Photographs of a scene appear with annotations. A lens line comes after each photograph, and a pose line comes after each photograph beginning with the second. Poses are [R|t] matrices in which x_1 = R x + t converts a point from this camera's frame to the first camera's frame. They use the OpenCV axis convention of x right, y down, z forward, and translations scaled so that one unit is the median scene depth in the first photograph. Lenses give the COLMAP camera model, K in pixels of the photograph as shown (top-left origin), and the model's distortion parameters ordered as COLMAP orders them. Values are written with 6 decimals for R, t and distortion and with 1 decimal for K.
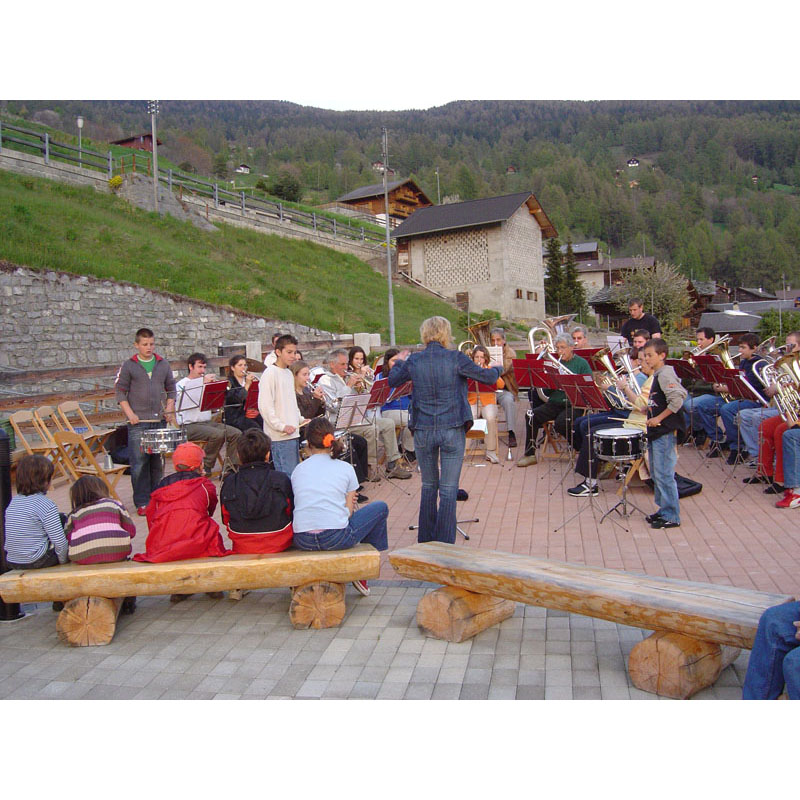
lens RADIAL K [[901.5, 0, 406.9], [0, 901.5, 397.2], [0, 0, 1]] dist [-0.121037, 0.000000]
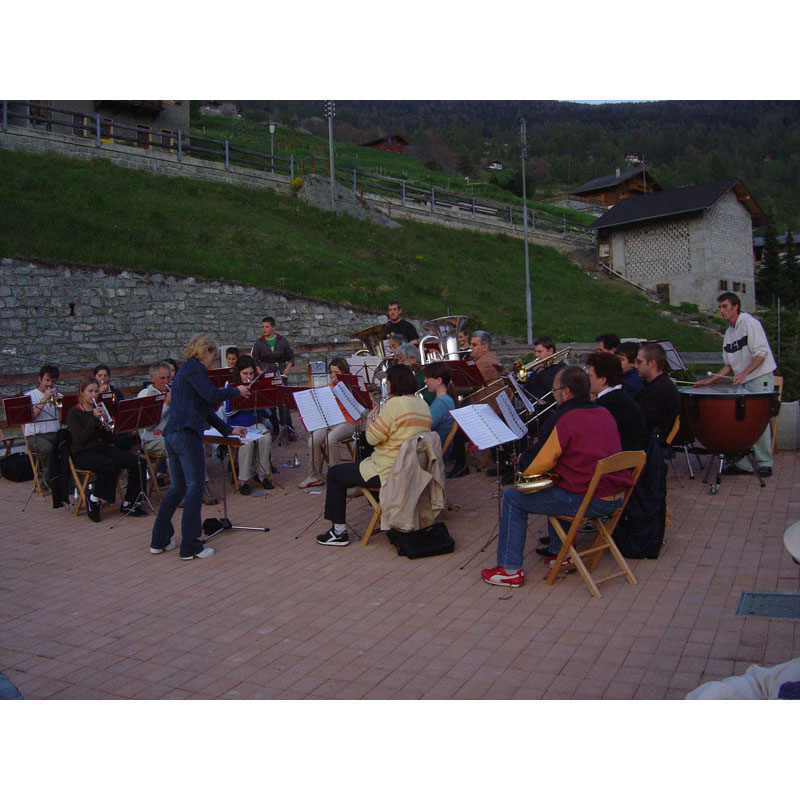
lens RADIAL K [[871.7, 0, 417.2], [0, 871.7, 406.7], [0, 0, 1]] dist [-0.128407, 0.000000]
pose [[0.961431, 0.021387, -0.274212, 0.095864], [-0.014616, 0.999536, 0.026712, -0.007713], [0.274656, -0.021673, 0.961298, 0.047835]]
